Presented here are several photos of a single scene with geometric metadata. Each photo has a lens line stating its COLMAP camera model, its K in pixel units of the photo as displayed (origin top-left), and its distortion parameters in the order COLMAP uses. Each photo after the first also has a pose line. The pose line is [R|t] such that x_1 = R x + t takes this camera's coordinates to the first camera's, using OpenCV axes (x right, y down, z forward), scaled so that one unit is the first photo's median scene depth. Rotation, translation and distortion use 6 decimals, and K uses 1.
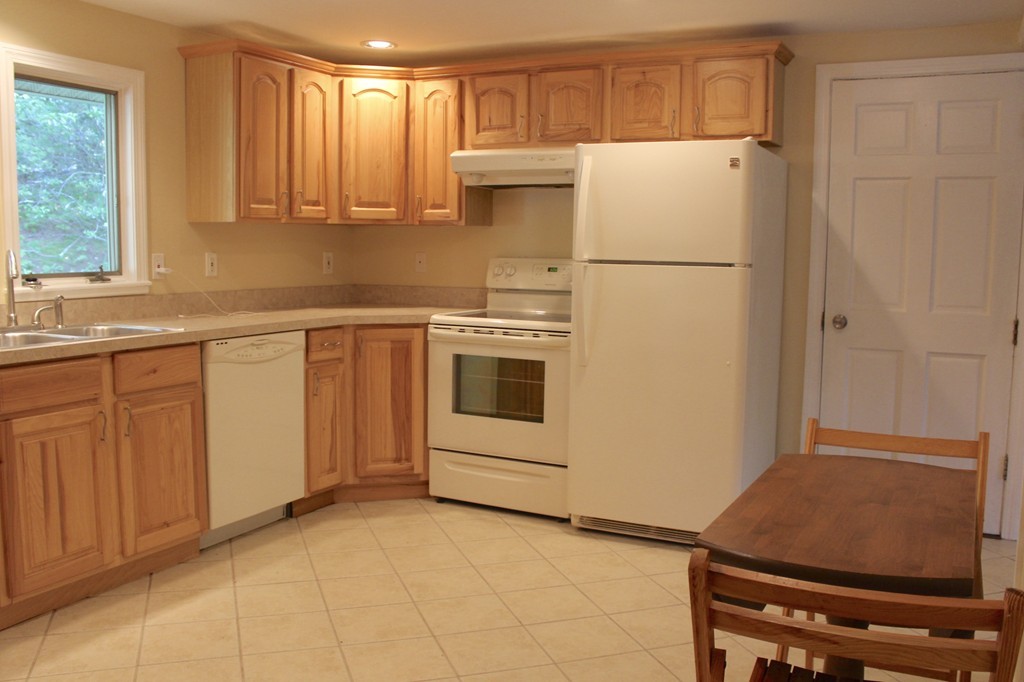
lens RADIAL K [[875.7, 0, 512.0], [0, 875.7, 341.0], [0, 0, 1]] dist [-0.170519, 0.144512]
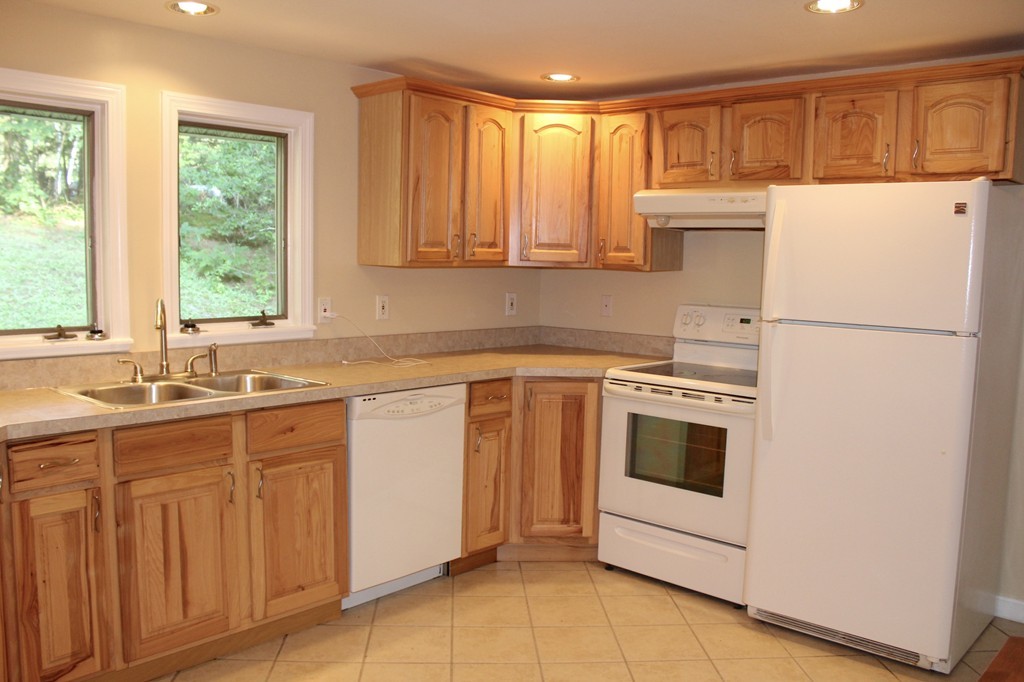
lens RADIAL K [[842.3, 0, 509.4], [0, 842.3, 352.5], [0, 0, 1]] dist [-0.170856, 0.140318]
pose [[0.966365, 0.035790, -0.254673, 0.035673], [-0.038466, 0.999245, -0.005532, -0.040418], [0.254282, 0.015142, 0.967012, 0.122224]]
